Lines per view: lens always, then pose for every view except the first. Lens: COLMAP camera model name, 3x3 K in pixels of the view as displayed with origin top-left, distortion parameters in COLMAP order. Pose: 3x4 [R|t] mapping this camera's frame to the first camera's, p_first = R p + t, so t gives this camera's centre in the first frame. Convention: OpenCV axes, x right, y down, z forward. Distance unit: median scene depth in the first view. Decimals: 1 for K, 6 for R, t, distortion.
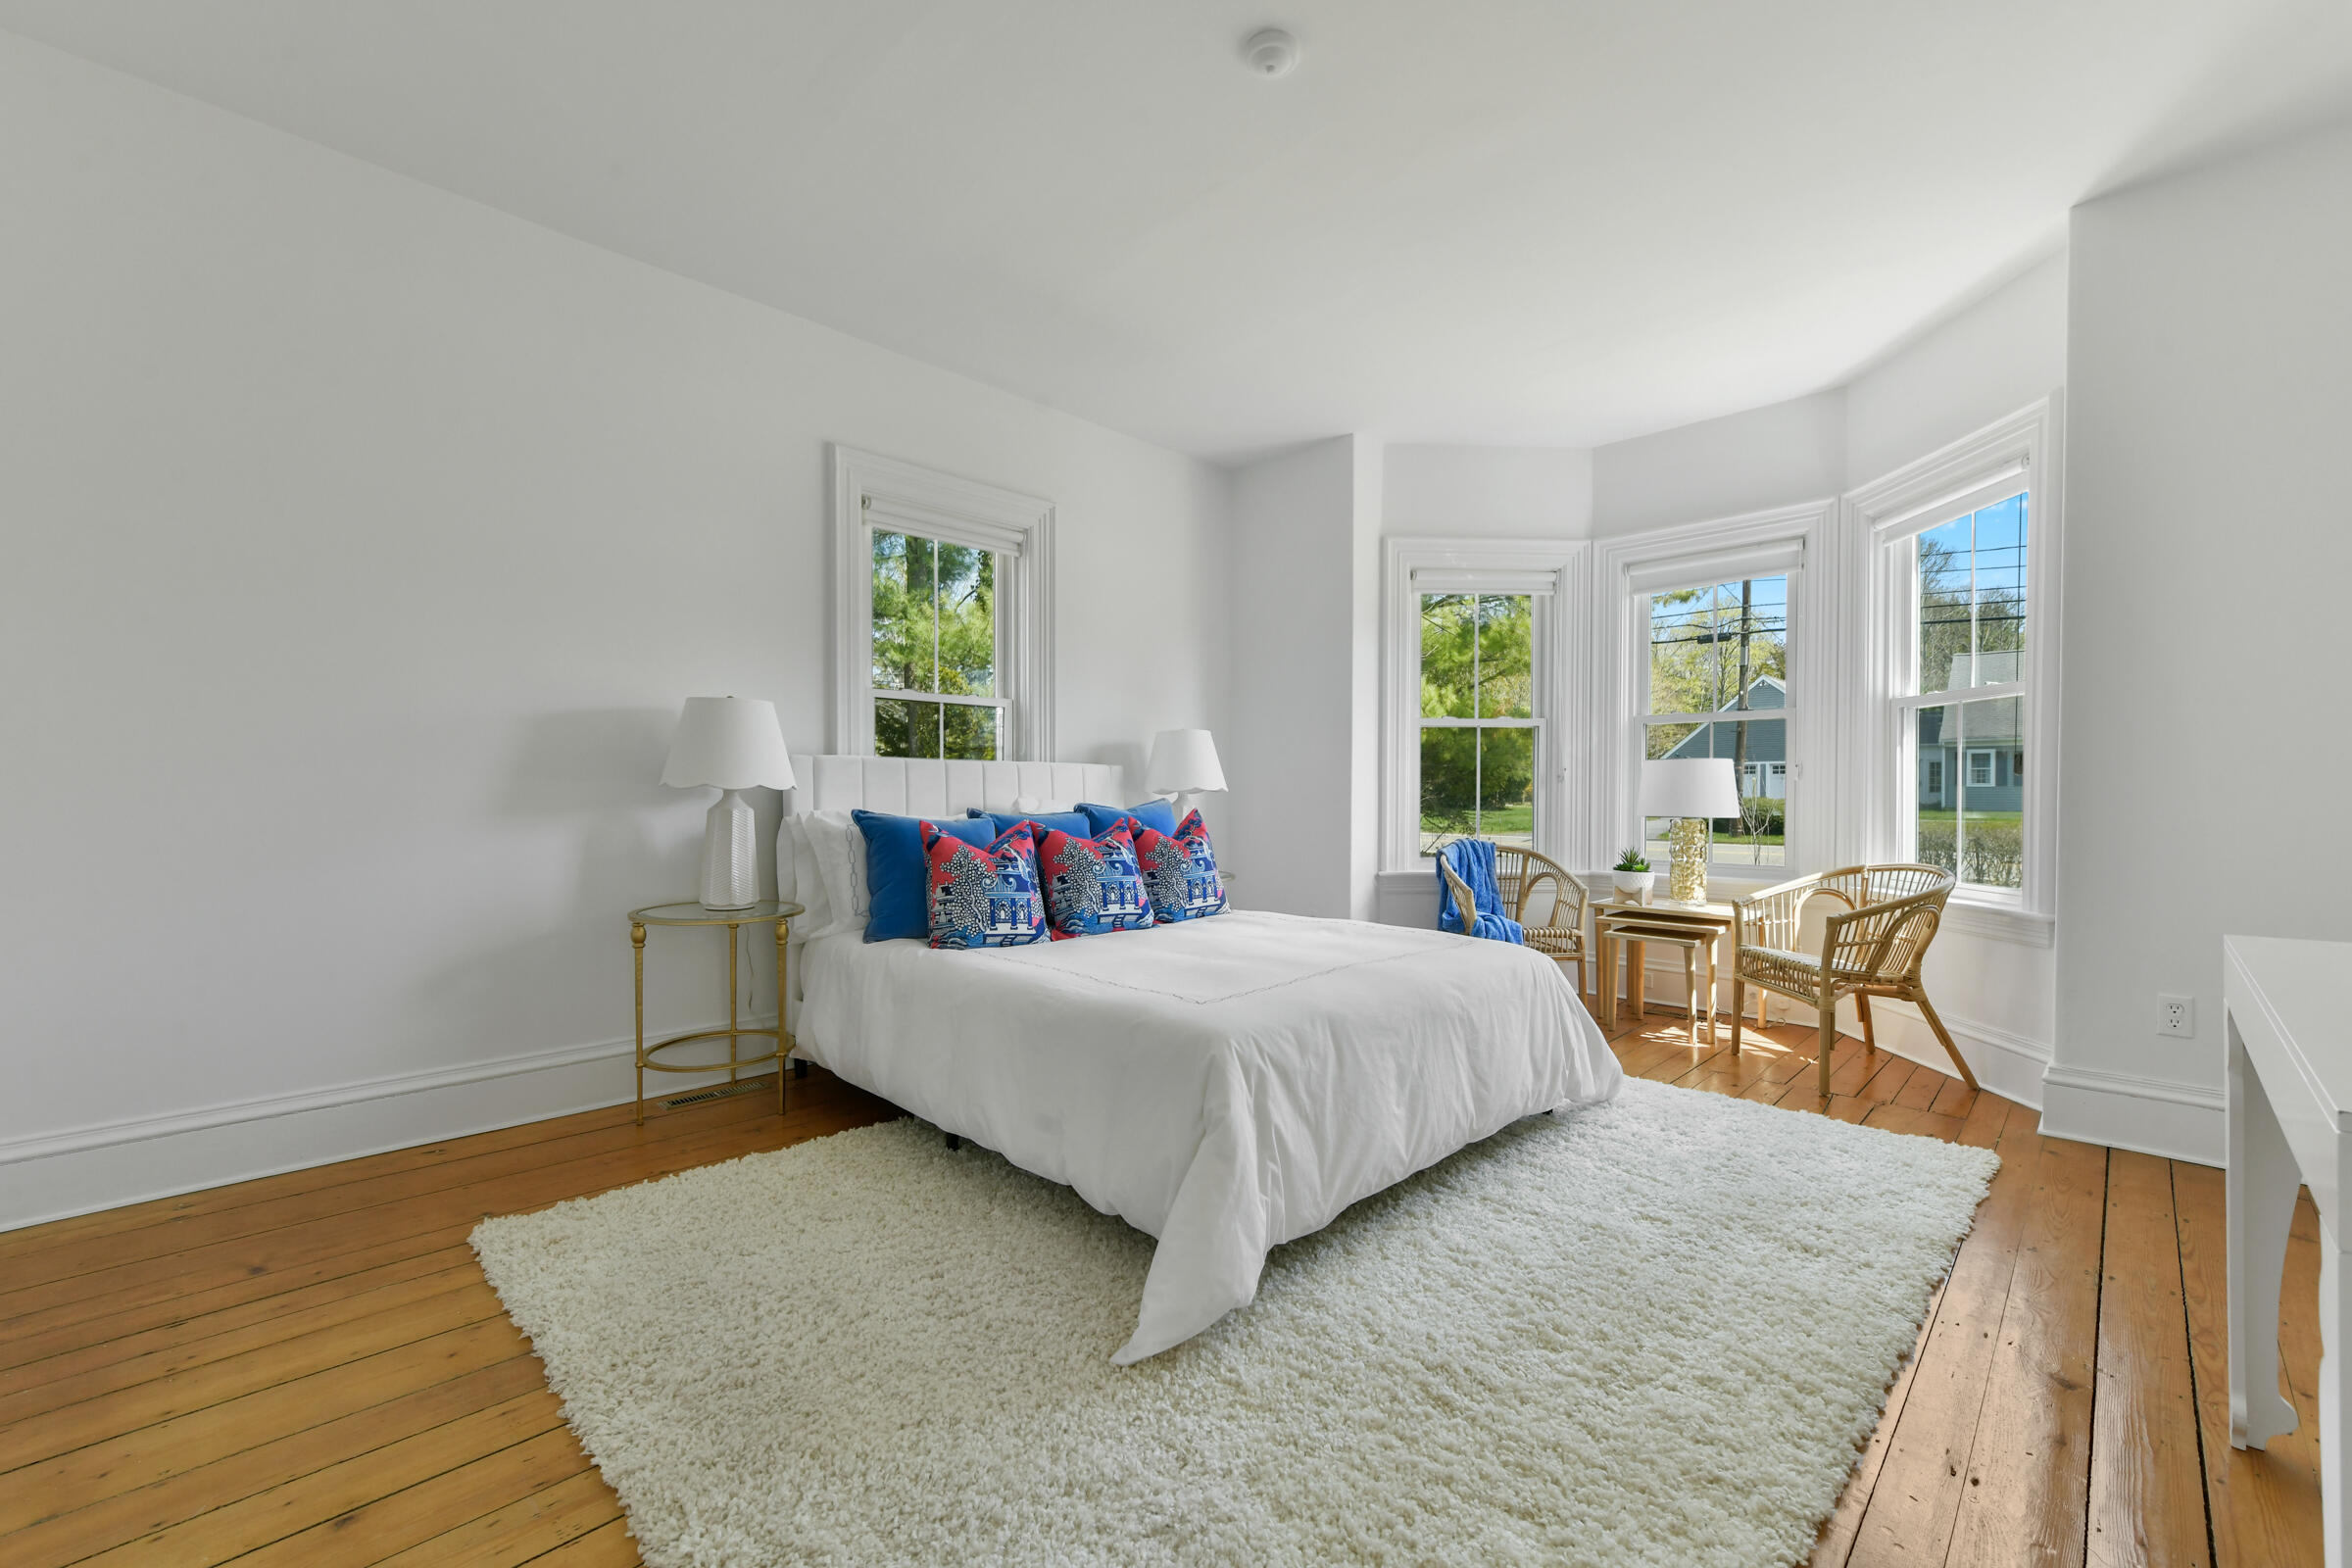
lens RADIAL K [[949.5, 0, 1172.6], [0, 949.5, 797.0], [0, 0, 1]] dist [0.000321, -0.000052]
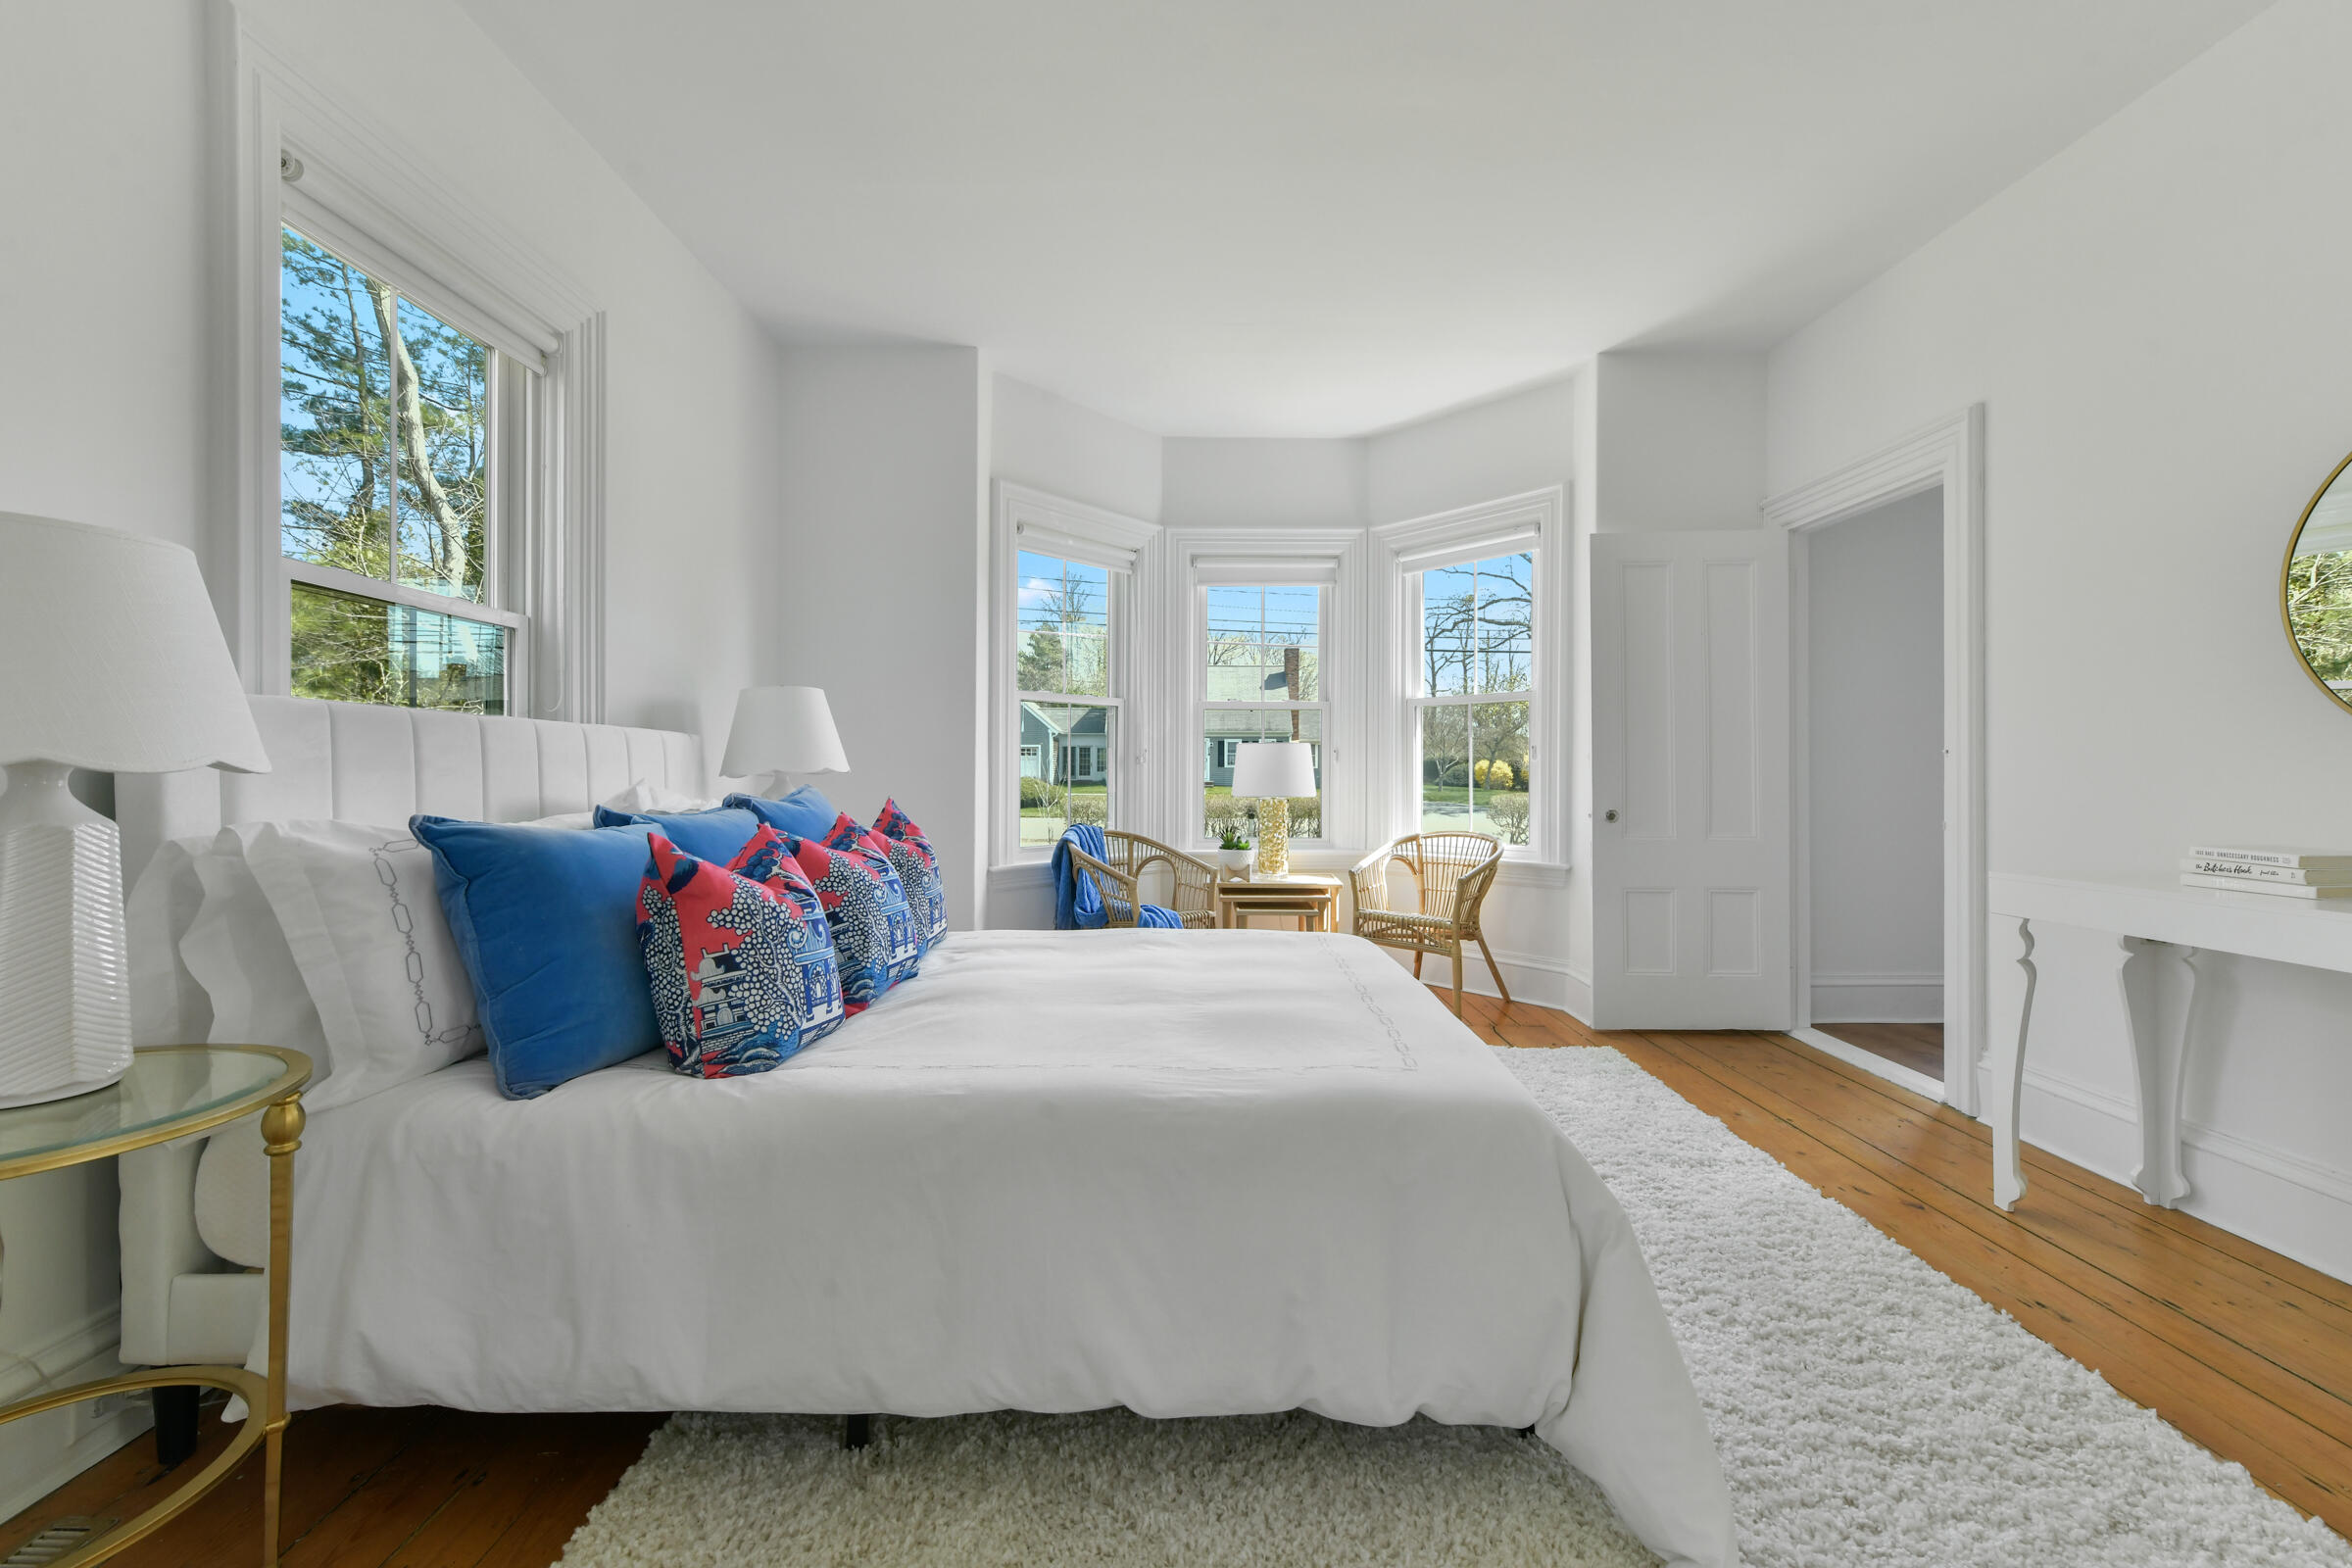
lens RADIAL K [[951.3, 0, 1177.3], [0, 951.3, 766.9], [0, 0, 1]] dist [0.002854, 0.000263]
pose [[0.698105, 0.003855, 0.715985, -0.399749], [0.003332, 0.999957, -0.008633, -0.004983], [-0.715988, 0.008413, 0.698062, 0.401144]]
